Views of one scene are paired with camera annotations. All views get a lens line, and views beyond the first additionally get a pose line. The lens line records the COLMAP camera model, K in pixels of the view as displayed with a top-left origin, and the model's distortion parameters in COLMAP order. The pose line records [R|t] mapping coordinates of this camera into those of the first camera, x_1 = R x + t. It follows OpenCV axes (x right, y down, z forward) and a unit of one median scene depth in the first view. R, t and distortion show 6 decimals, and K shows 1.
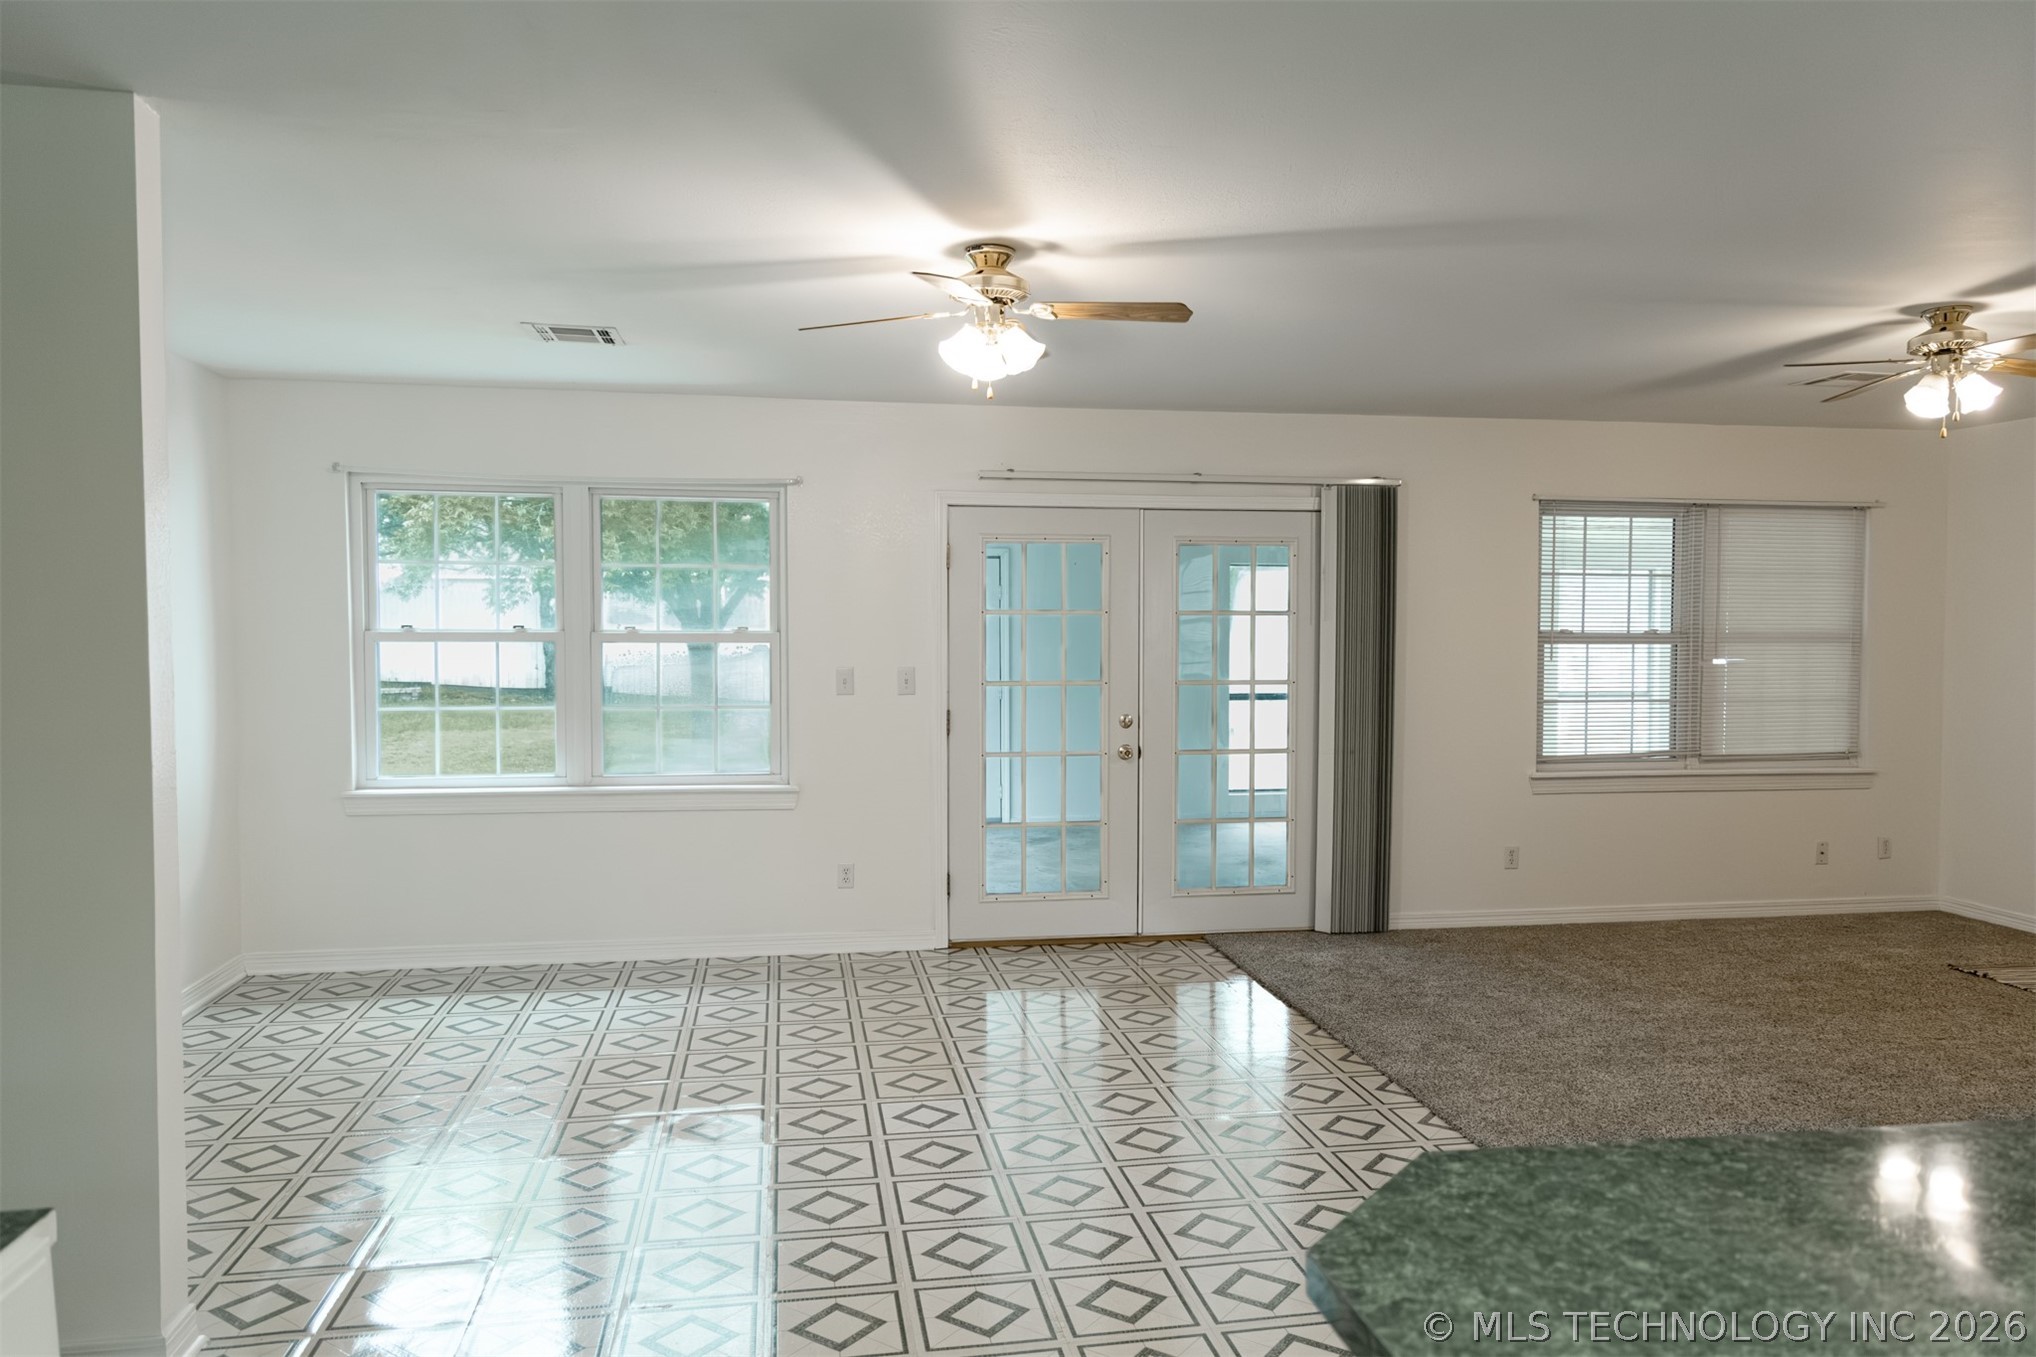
lens RADIAL K [[1361.4, 0, 1011.0], [0, 1361.4, 672.2], [0, 0, 1]] dist [-0.001030, -0.001566]
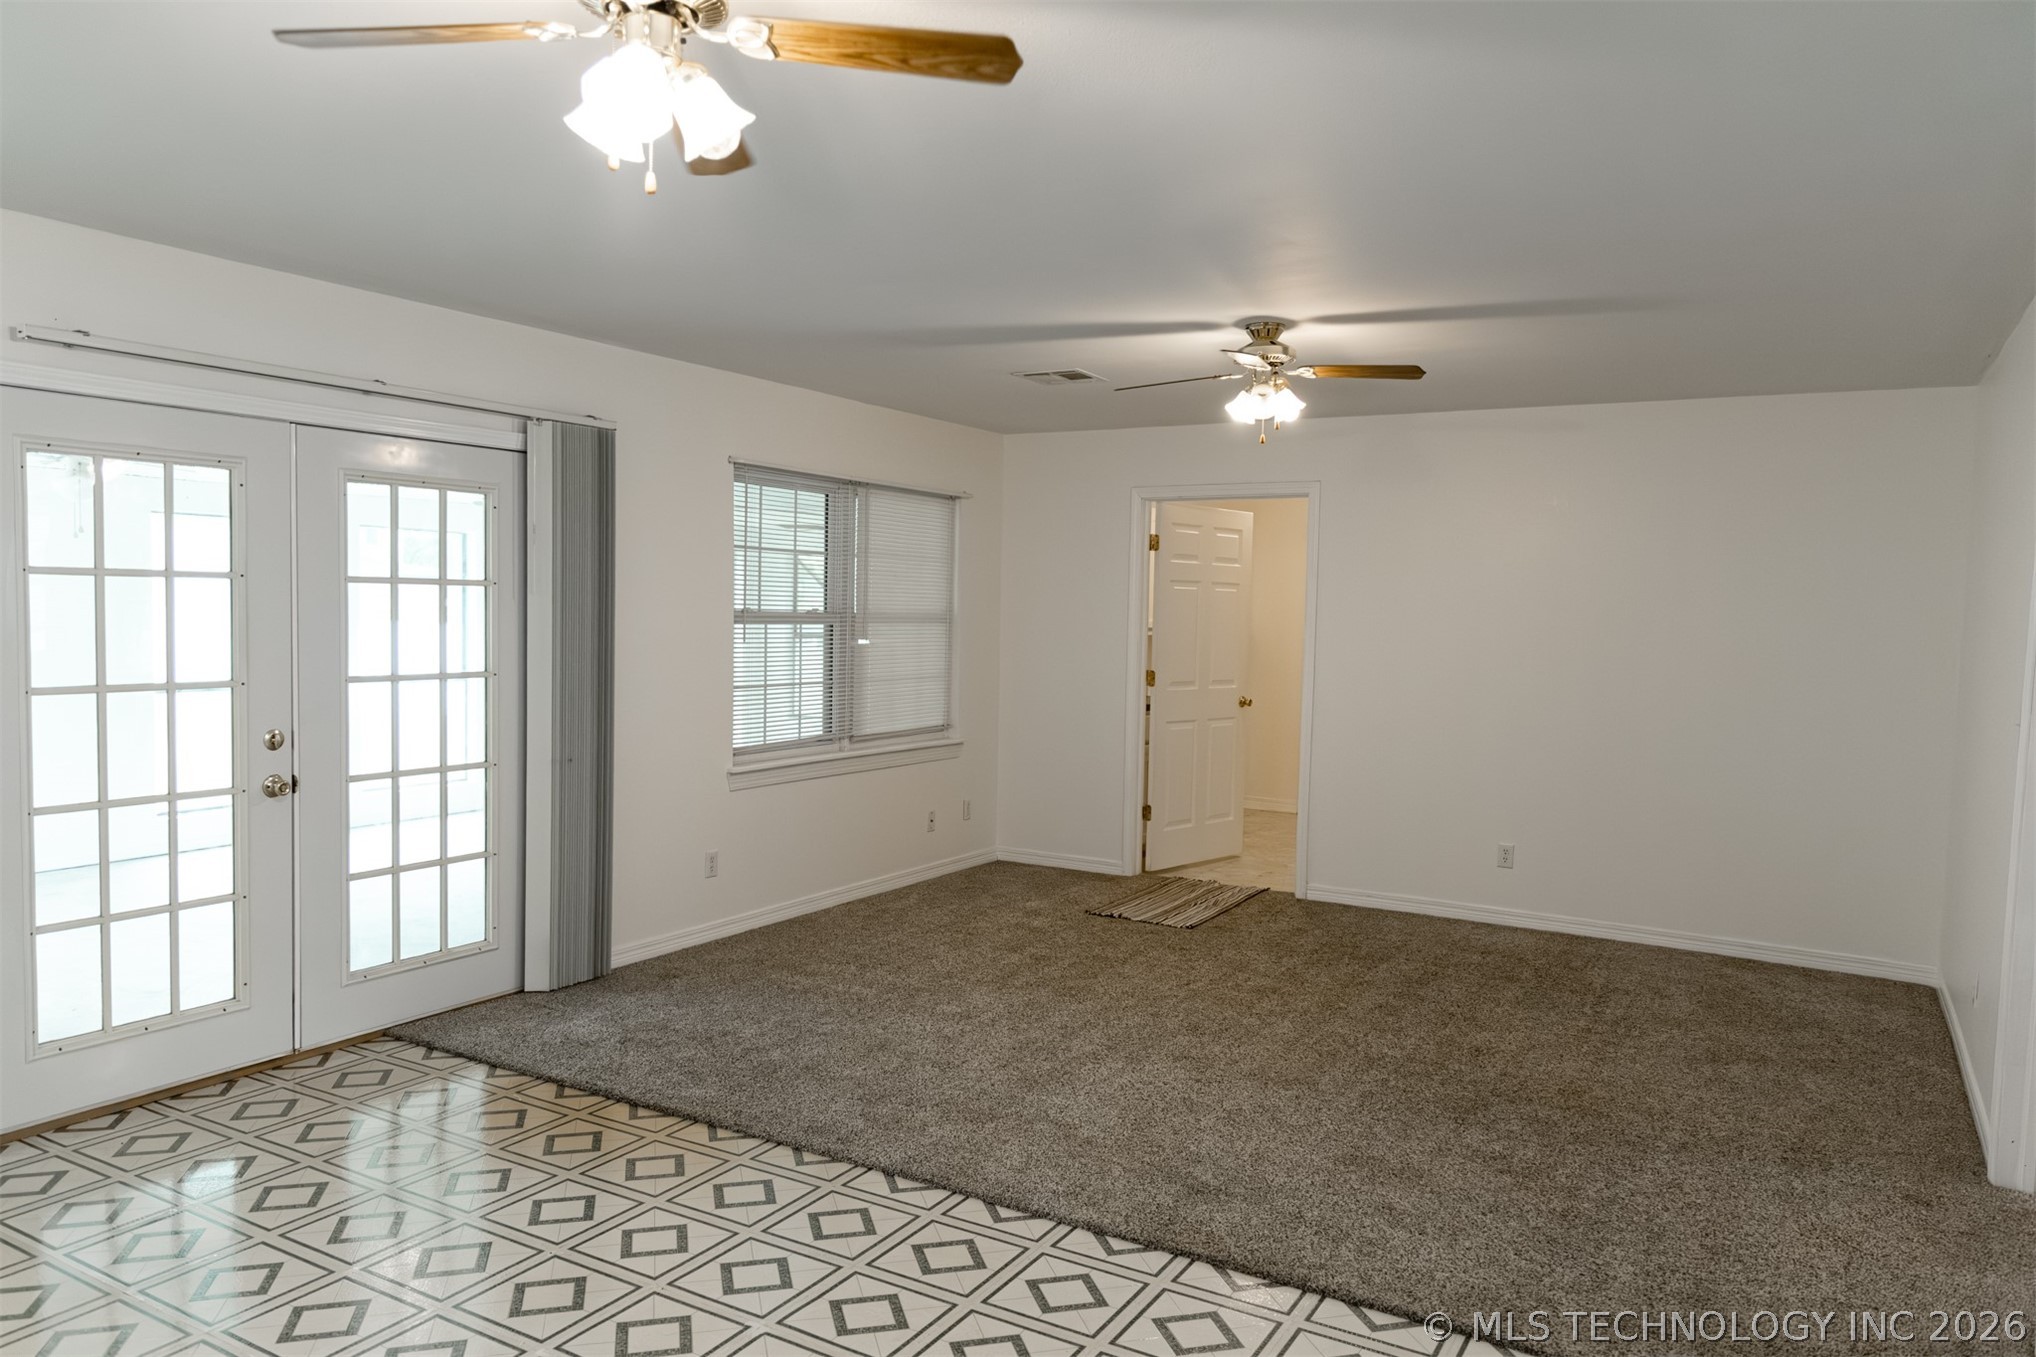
lens RADIAL K [[1361.4, 0, 1032.6], [0, 1361.4, 707.4], [0, 0, 1]] dist [-0.001030, -0.001566]
pose [[0.645495, -0.043150, 0.762545, -0.166137], [0.006022, 0.998659, 0.051414, -0.010833], [-0.763741, -0.028596, 0.644889, 0.261451]]
